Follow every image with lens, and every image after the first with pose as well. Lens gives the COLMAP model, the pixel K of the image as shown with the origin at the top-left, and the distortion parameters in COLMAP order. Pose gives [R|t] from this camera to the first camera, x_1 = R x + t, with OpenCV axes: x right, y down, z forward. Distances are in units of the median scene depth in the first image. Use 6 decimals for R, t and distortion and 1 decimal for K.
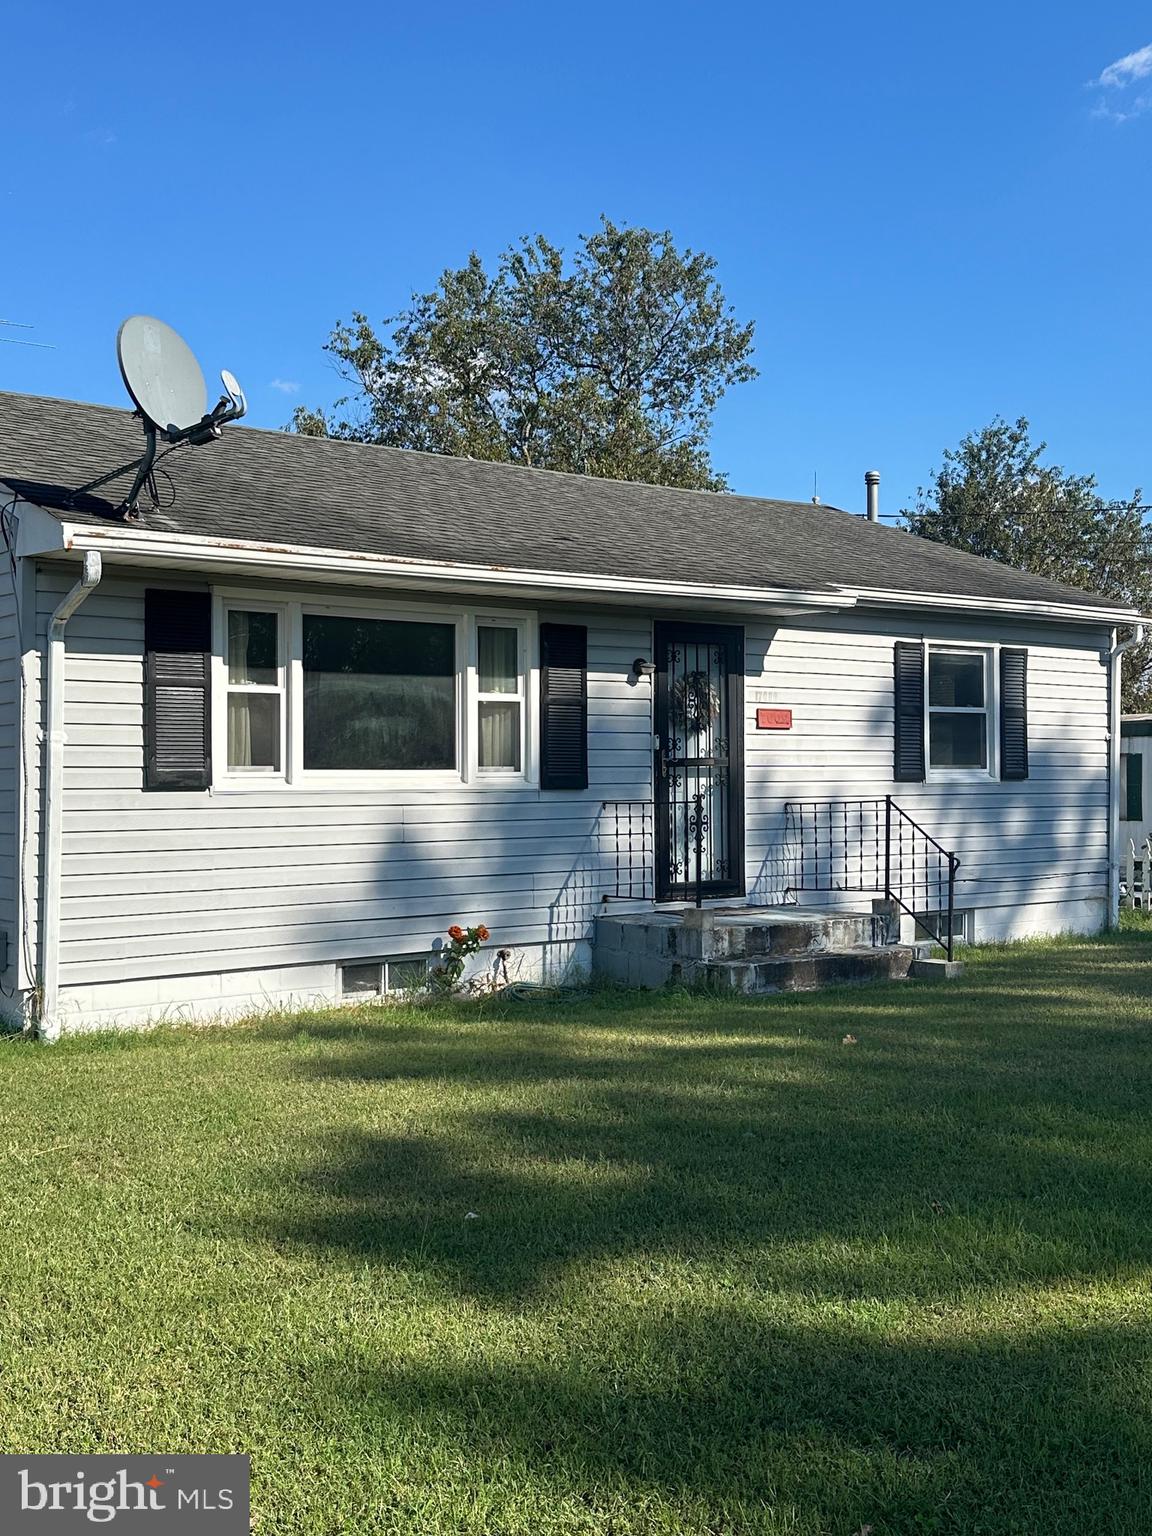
lens RADIAL K [[1672.0, 0, 579.8], [0, 1672.0, 763.1], [0, 0, 1]] dist [0.078937, 0.000000]
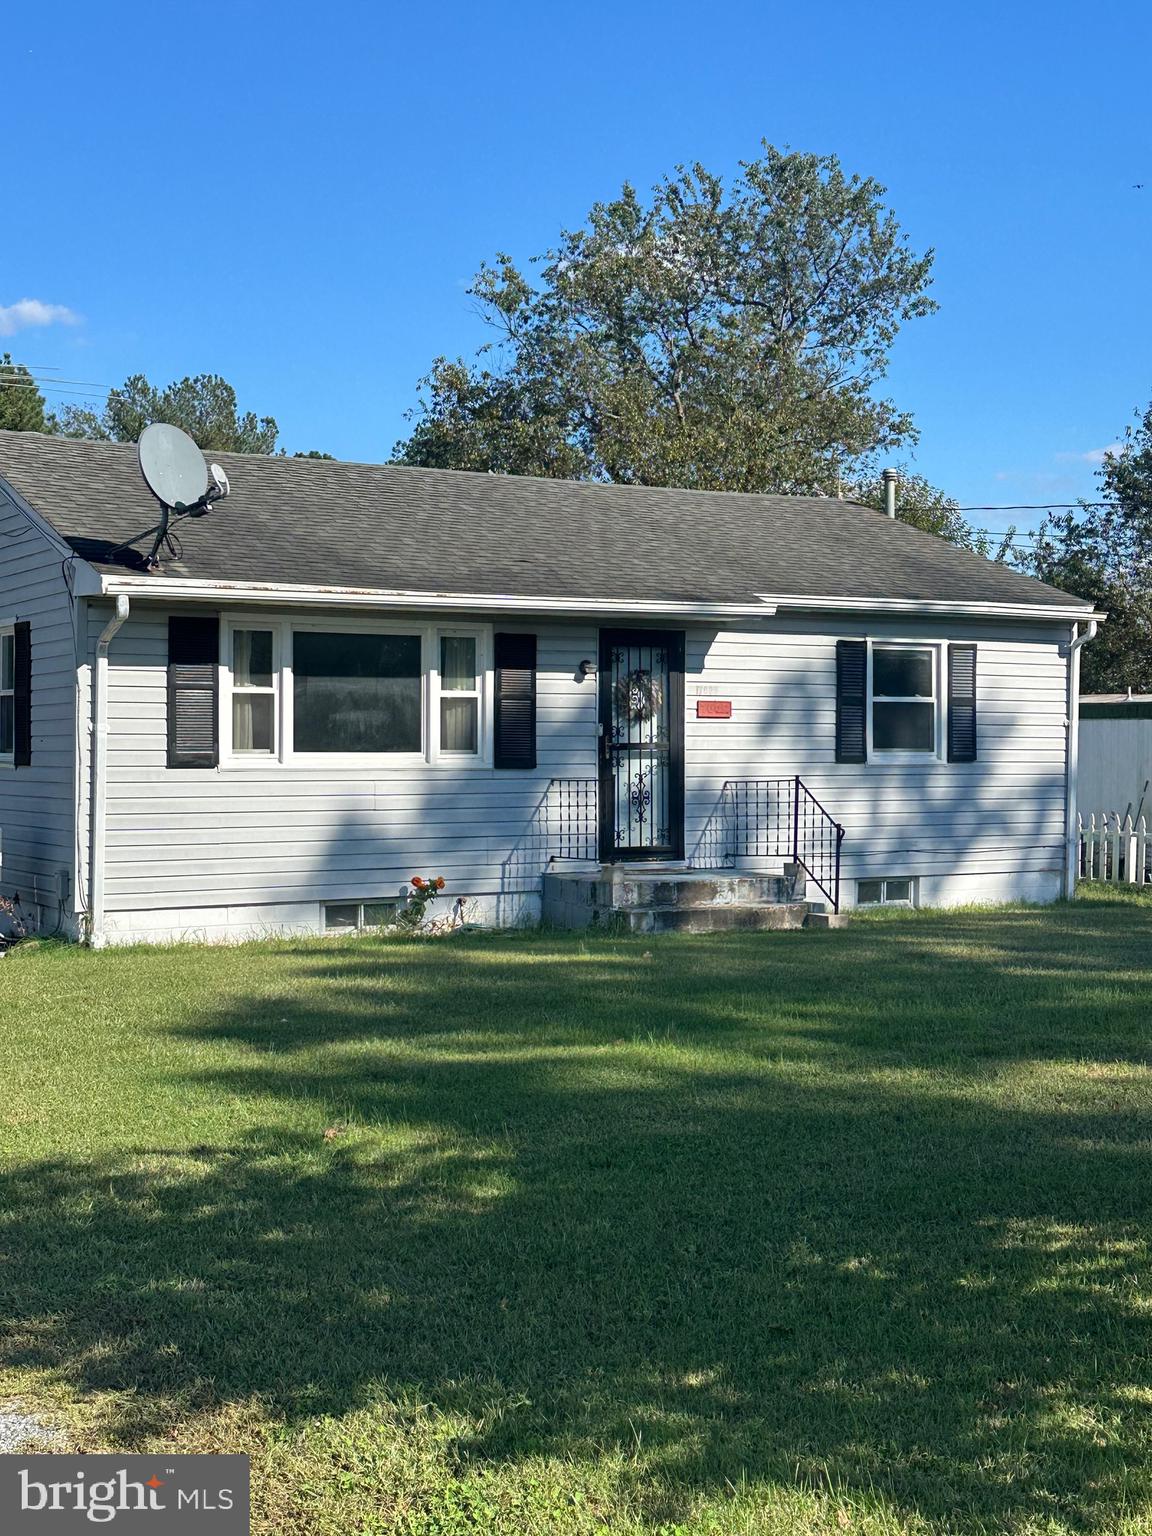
lens RADIAL K [[2083.0, 0, 573.7], [0, 2083.0, 771.0], [0, 0, 1]] dist [0.084580, 0.000000]
pose [[0.989638, 0.008448, -0.143336, 0.253859], [-0.005367, 0.999746, 0.021871, -0.016304], [0.143484, -0.020875, 0.989432, -0.507561]]
